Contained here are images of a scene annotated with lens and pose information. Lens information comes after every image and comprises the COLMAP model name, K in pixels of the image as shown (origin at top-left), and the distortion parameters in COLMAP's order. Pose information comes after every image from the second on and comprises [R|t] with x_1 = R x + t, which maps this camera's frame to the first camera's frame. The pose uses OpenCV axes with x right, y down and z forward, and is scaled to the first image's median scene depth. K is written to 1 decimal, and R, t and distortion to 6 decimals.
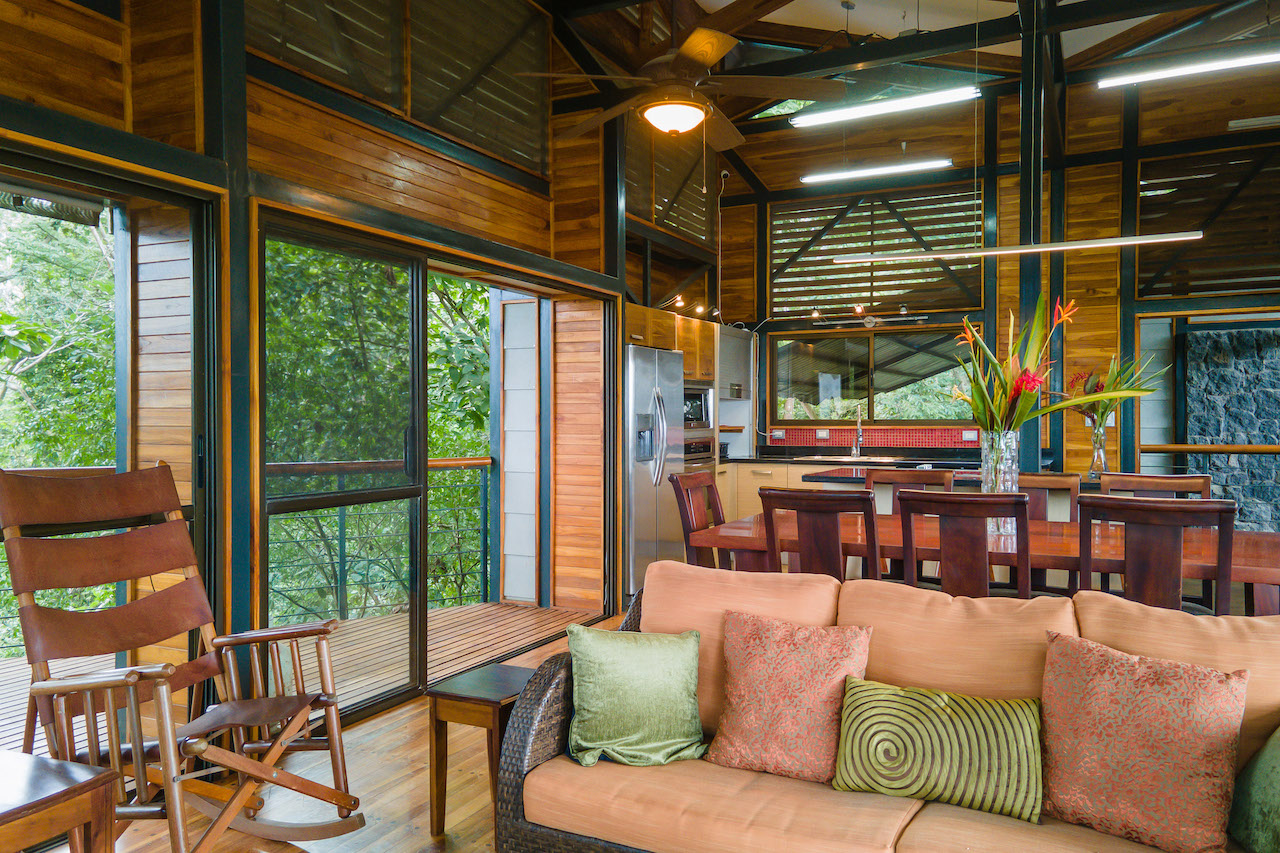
lens RADIAL K [[929.8, 0, 636.8], [0, 929.8, 425.1], [0, 0, 1]] dist [0.016410, 0.042255]
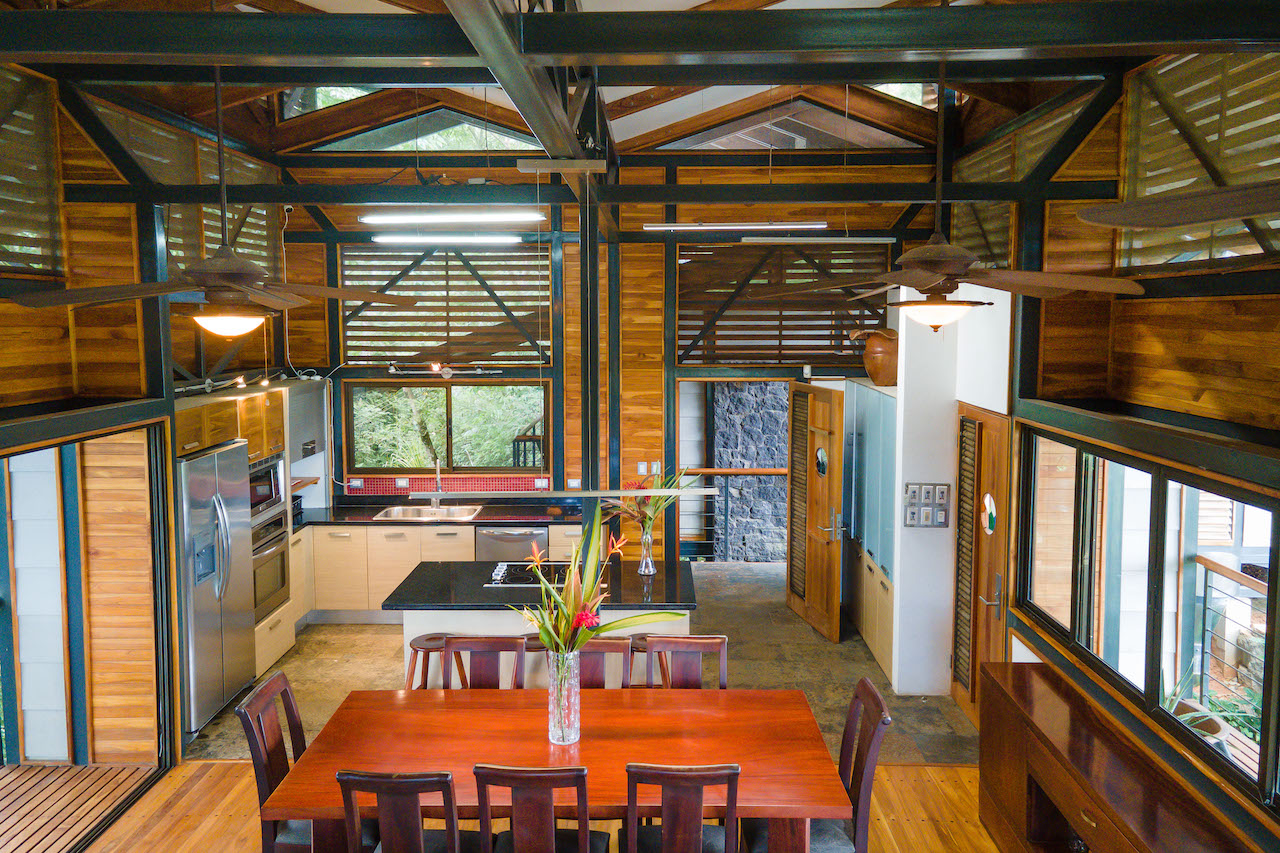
lens RADIAL K [[929.8, 0, 644.8], [0, 929.8, 395.7], [0, 0, 1]] dist [0.016410, 0.042255]
pose [[0.900096, -0.037039, 0.434115, 0.004669], [0.001732, 0.996676, 0.081446, -0.217228], [-0.435689, -0.072557, 0.897168, -0.003915]]
